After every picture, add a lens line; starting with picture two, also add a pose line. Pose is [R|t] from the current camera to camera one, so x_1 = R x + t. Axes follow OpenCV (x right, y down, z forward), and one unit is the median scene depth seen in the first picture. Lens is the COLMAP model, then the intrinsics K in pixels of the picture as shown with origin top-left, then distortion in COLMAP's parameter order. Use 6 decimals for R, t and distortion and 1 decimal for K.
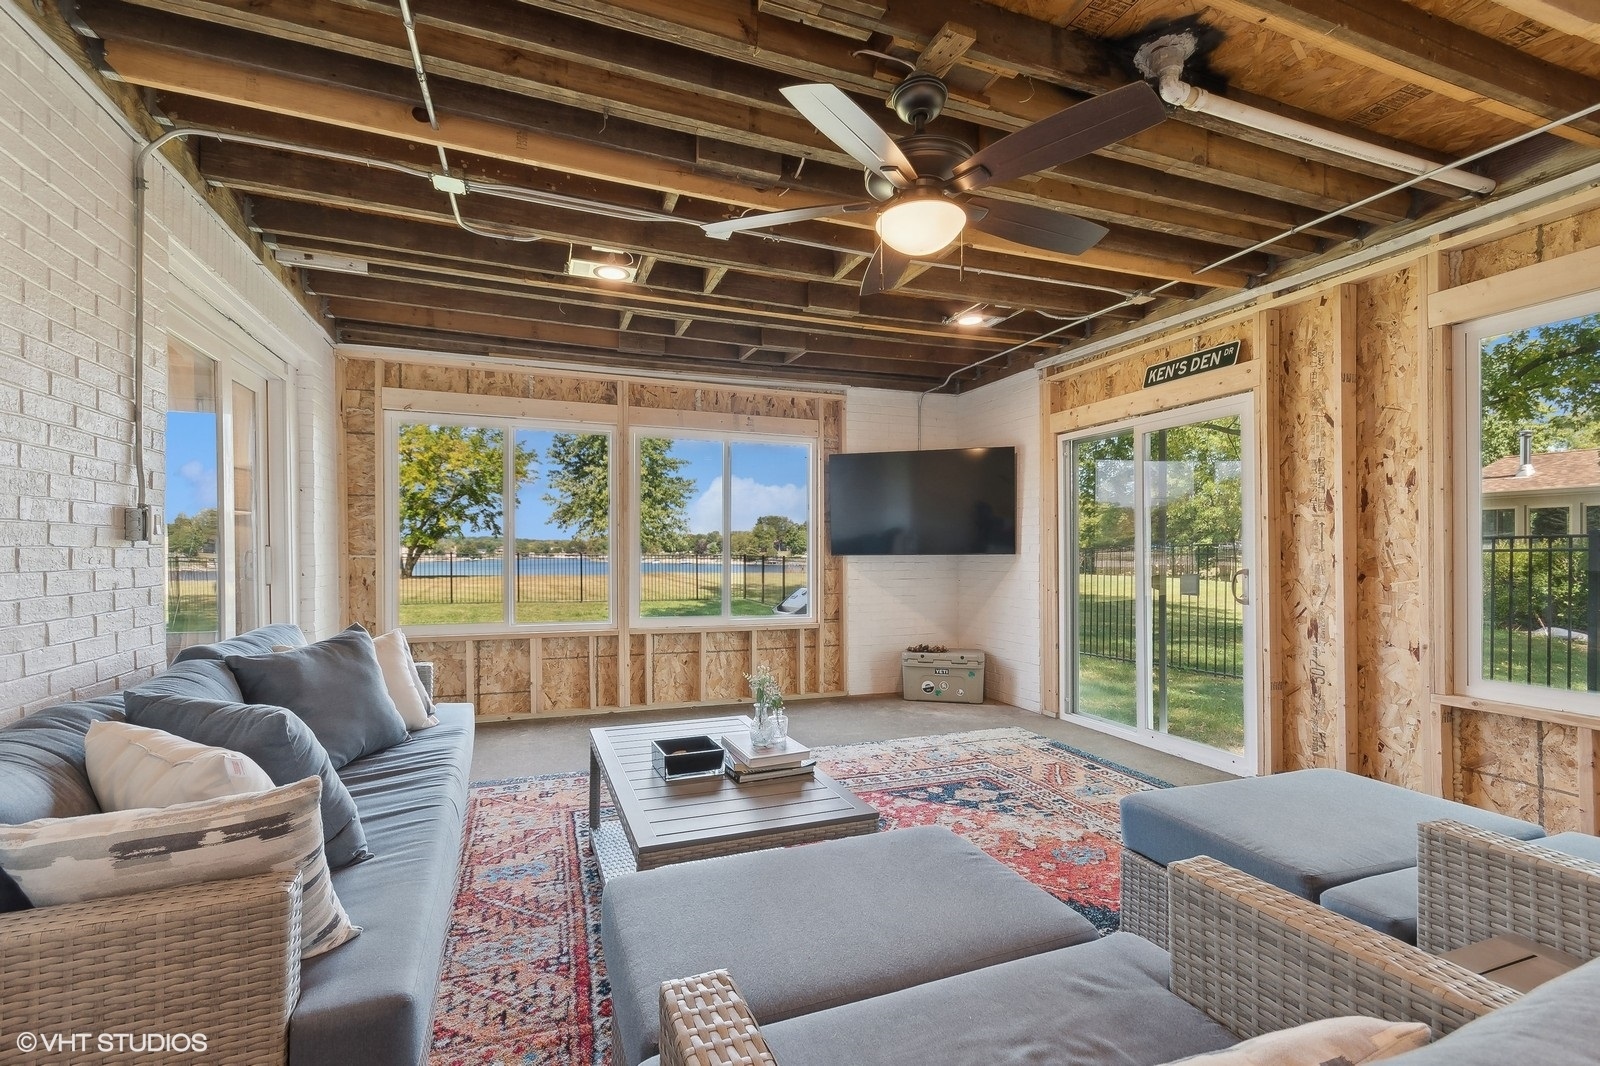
lens RADIAL K [[702.2, 0, 804.4], [0, 702.2, 546.3], [0, 0, 1]] dist [0.001056, 0.000104]
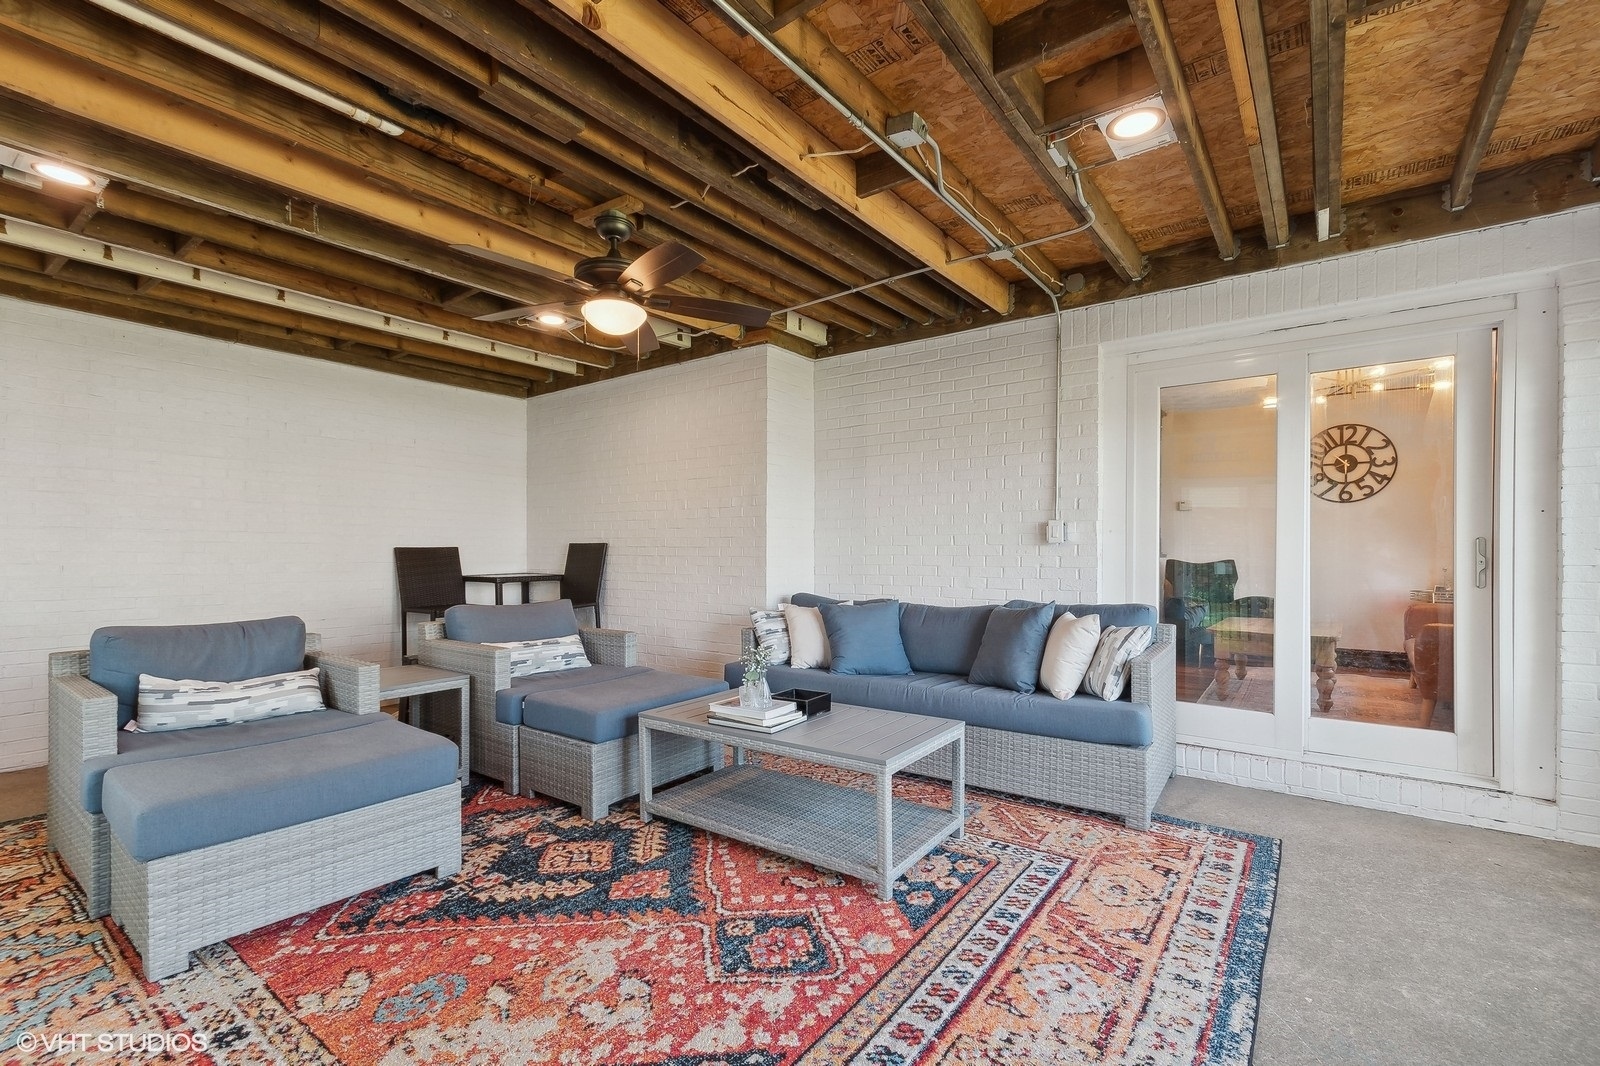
lens RADIAL K [[702.2, 0, 803.0], [0, 702.2, 546.2], [0, 0, 1]] dist [0.001056, 0.000104]
pose [[-0.847205, -0.001974, -0.531263, 0.384318], [0.002282, 0.999970, -0.007354, 0.012390], [0.531261, -0.007442, -0.847175, 1.536875]]
